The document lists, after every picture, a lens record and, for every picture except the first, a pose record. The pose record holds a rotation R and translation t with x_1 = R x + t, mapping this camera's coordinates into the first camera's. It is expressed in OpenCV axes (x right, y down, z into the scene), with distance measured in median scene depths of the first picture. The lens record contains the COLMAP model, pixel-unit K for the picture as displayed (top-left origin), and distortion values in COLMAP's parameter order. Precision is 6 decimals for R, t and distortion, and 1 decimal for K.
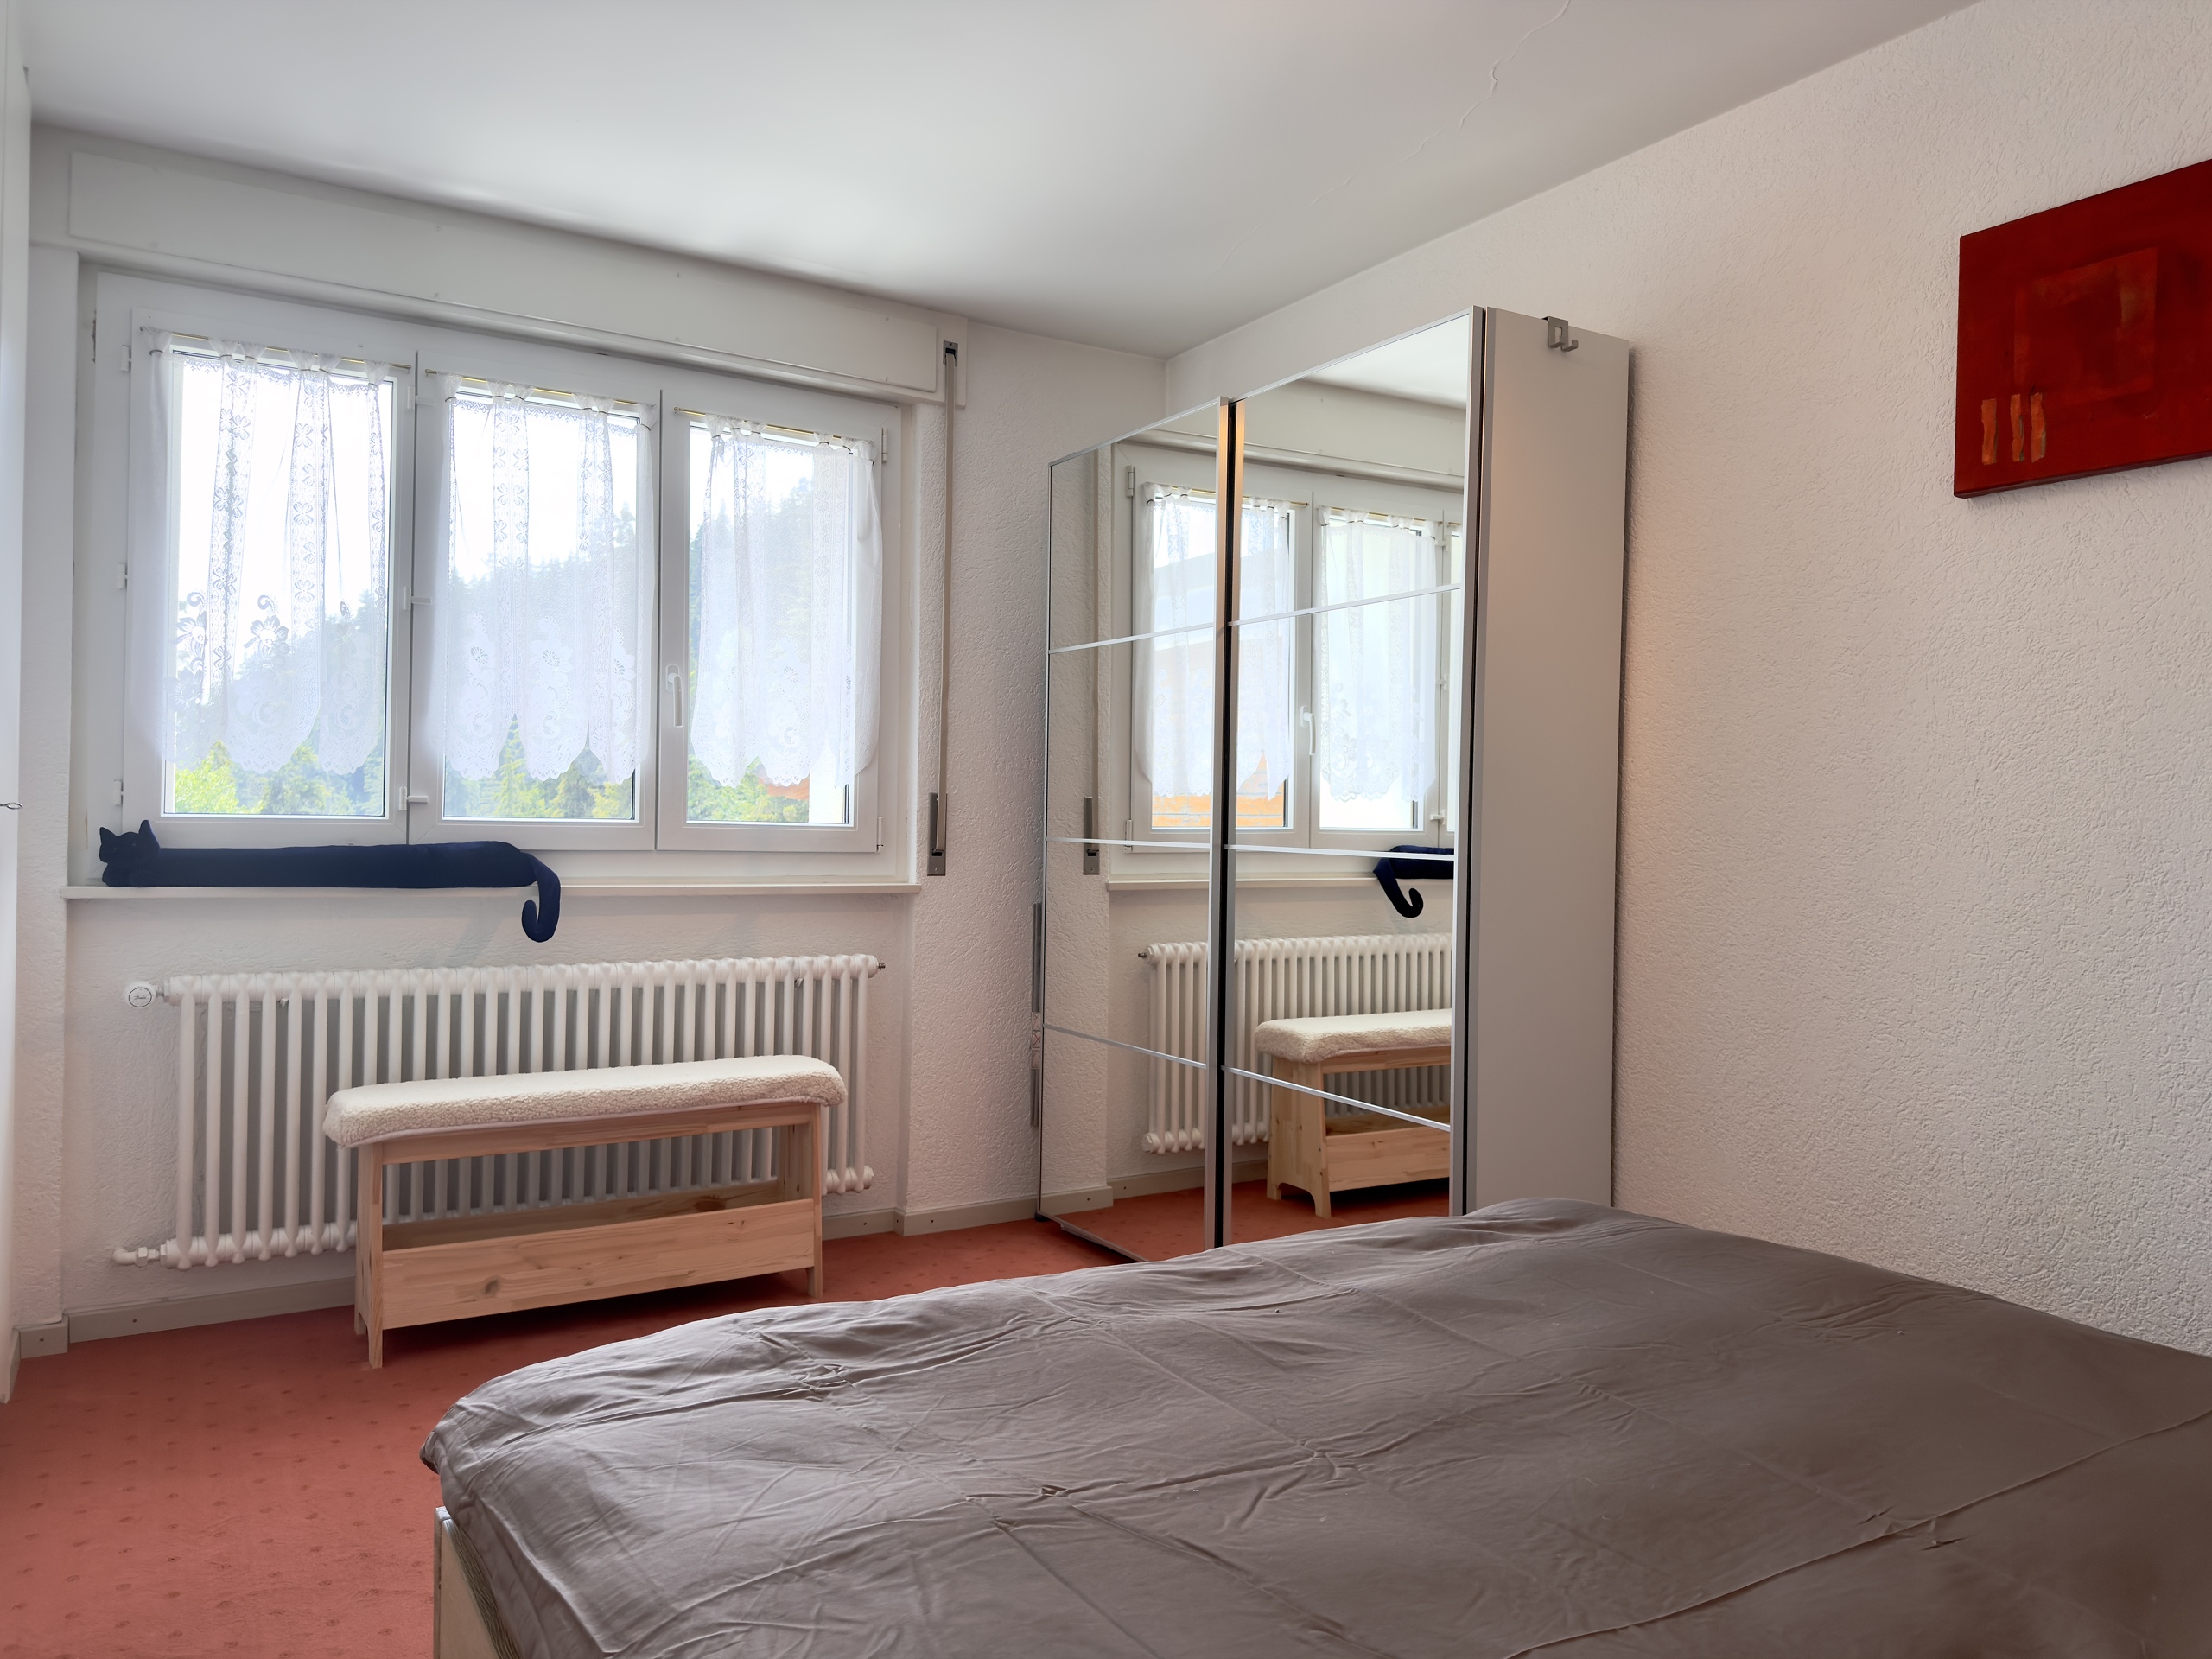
lens RADIAL K [[1567.4, 0, 1106.0], [0, 1567.4, 829.5], [0, 0, 1]] dist [0.000300, 0.001430]
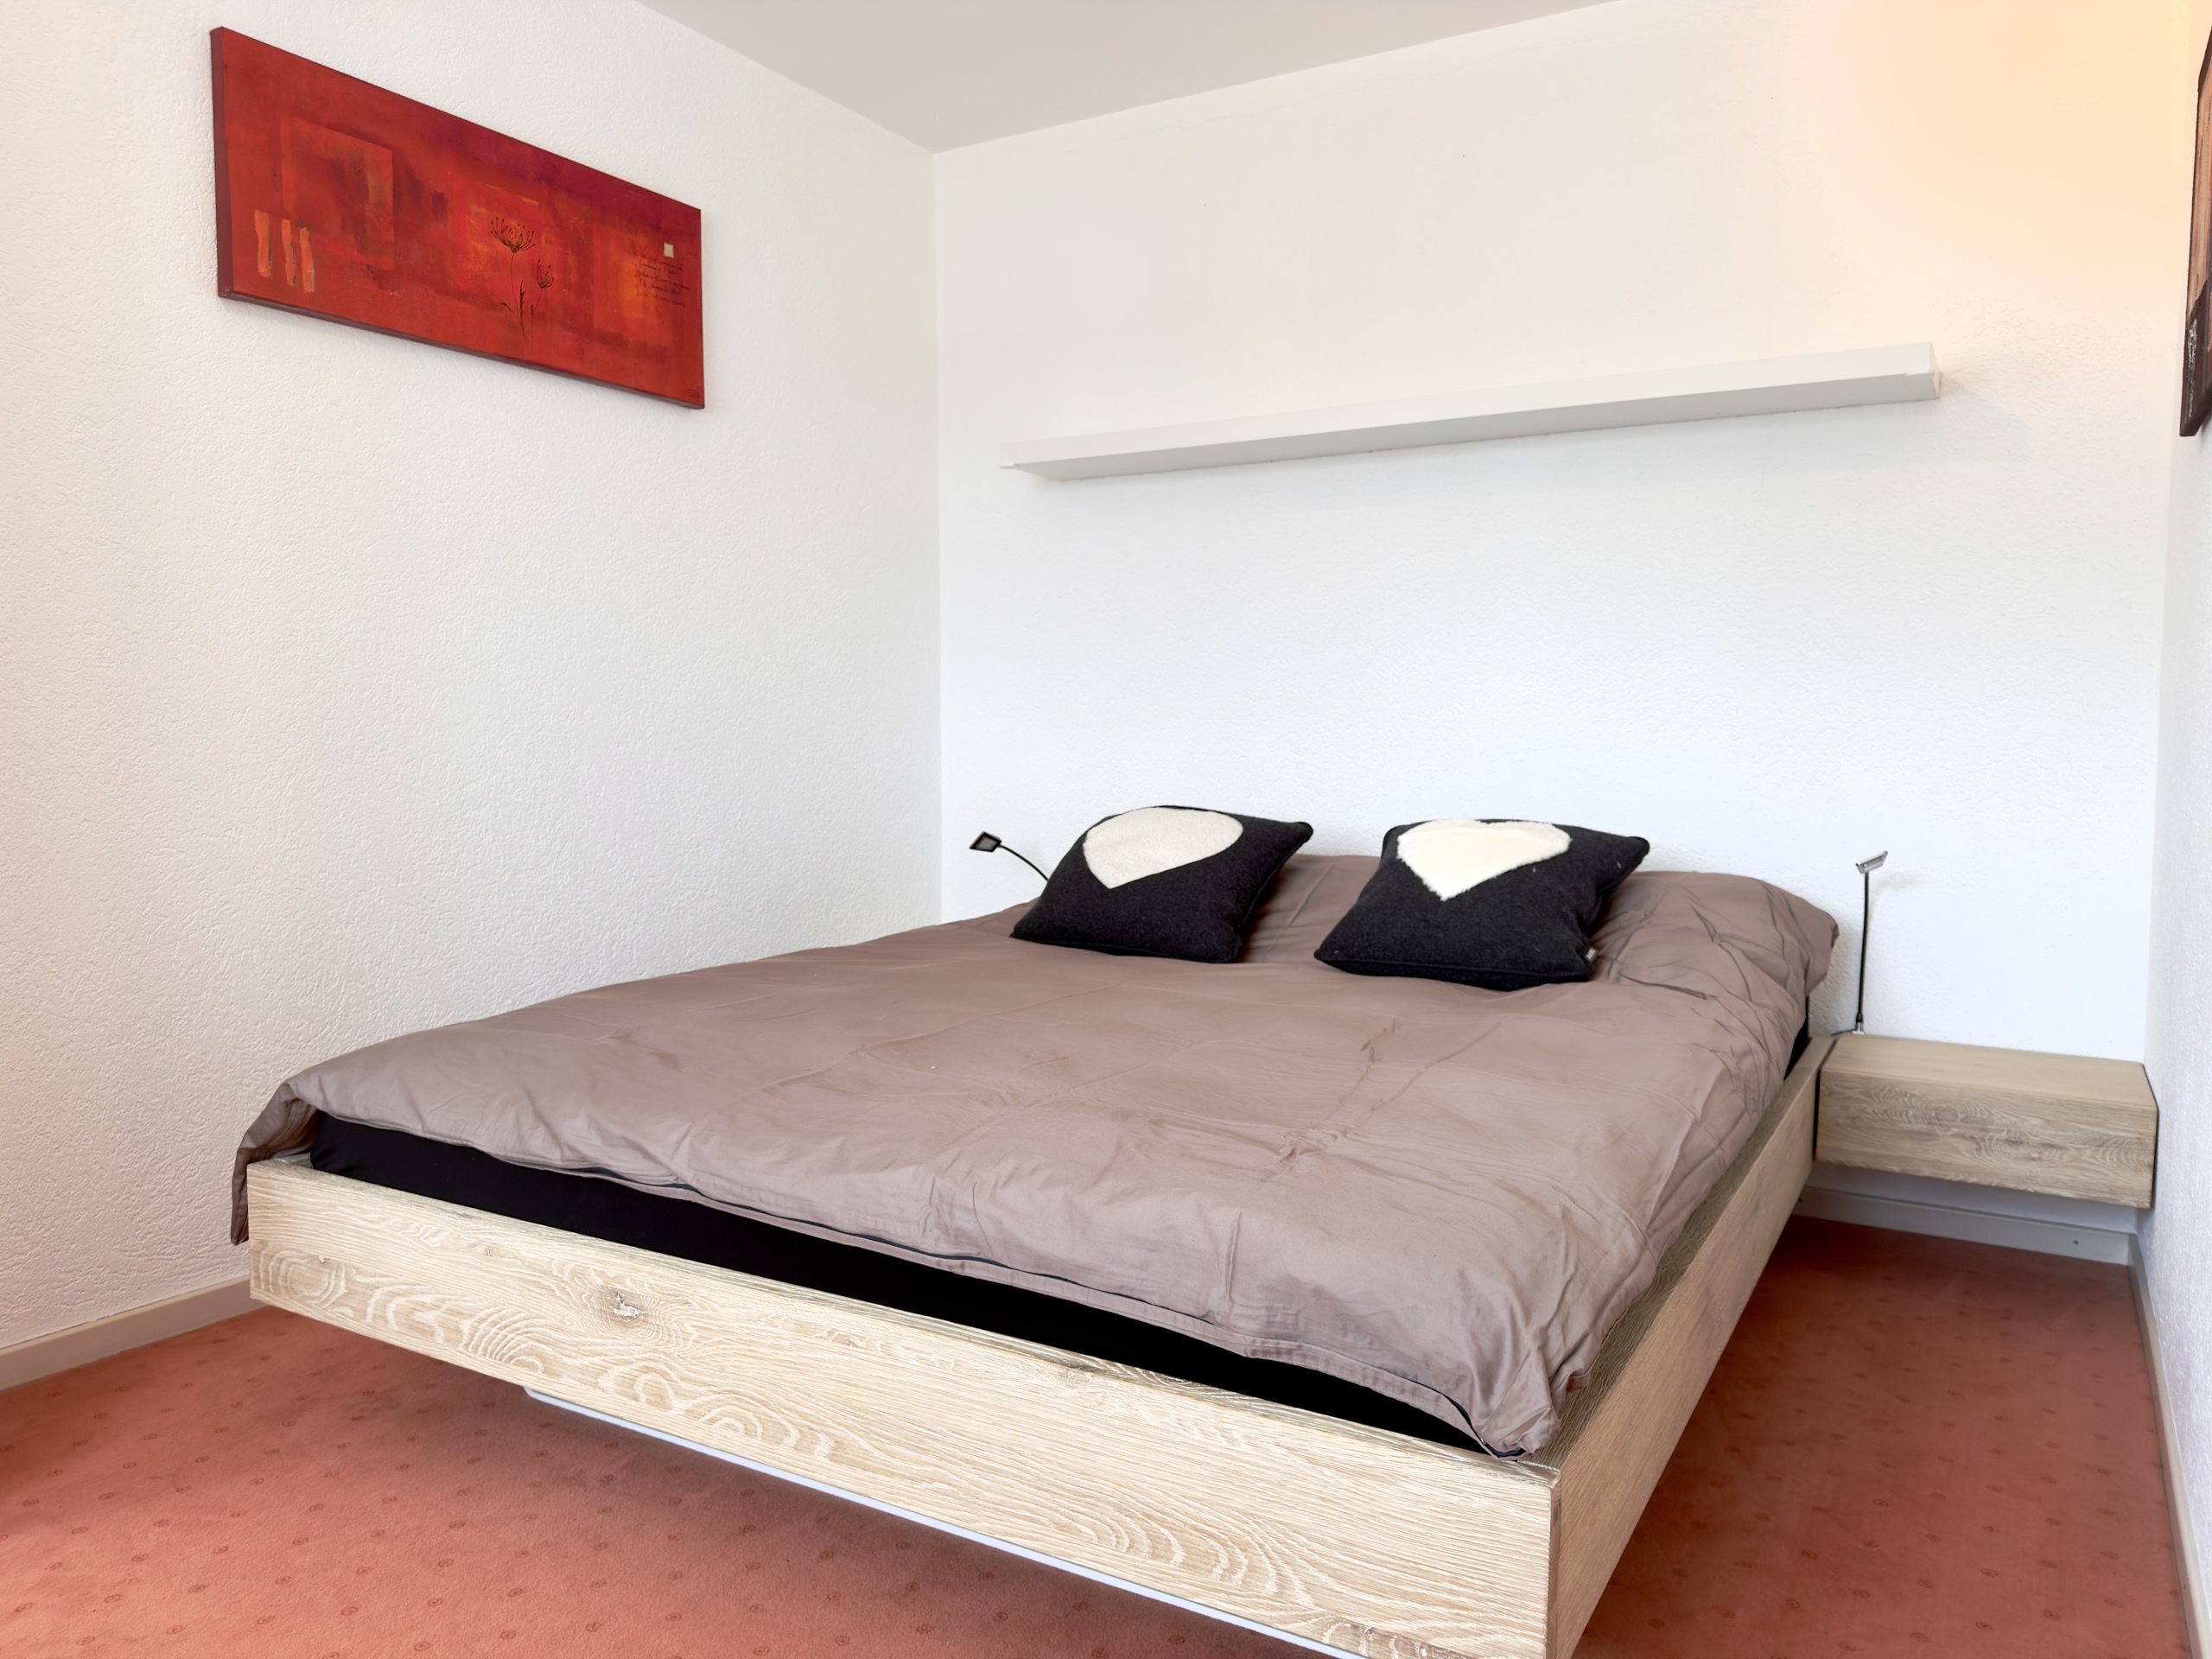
lens RADIAL K [[1567.4, 0, 1106.0], [0, 1567.4, 829.5], [0, 0, 1]] dist [0.000300, 0.001430]
pose [[-0.474875, -0.081109, 0.876307, -0.652295], [-0.005997, 0.996019, 0.088940, 0.035858], [-0.880033, 0.036981, -0.473471, 1.042953]]
